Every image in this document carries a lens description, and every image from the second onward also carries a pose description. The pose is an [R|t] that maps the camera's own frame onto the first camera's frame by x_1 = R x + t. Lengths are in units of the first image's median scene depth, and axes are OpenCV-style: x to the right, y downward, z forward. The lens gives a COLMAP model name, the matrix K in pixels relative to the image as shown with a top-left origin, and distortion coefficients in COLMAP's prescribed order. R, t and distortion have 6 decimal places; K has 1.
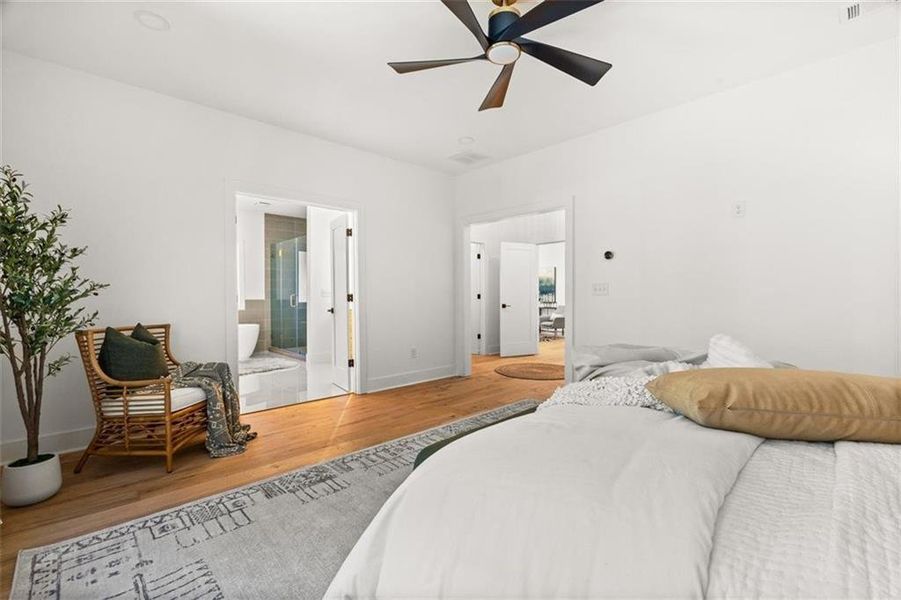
lens RADIAL K [[399.7, 0, 455.2], [0, 399.7, 298.4], [0, 0, 1]] dist [0.001200, 0.000145]
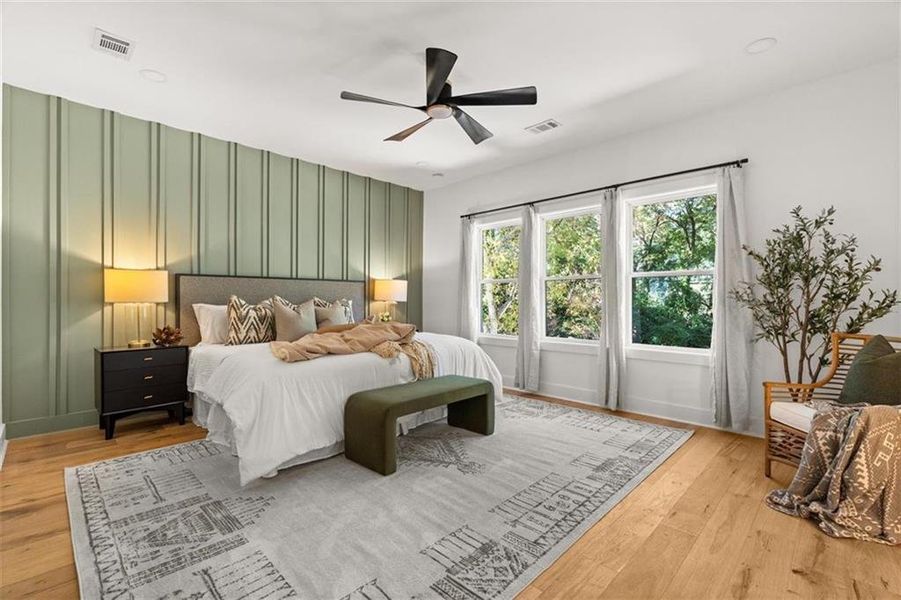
lens RADIAL K [[399.7, 0, 455.2], [0, 399.7, 298.4], [0, 0, 1]] dist [0.001200, 0.000145]
pose [[-0.999521, -0.001146, -0.030916, 0.097954], [-0.001459, 0.999948, 0.010098, -0.020621], [0.030903, 0.010138, -0.999471, 1.947277]]
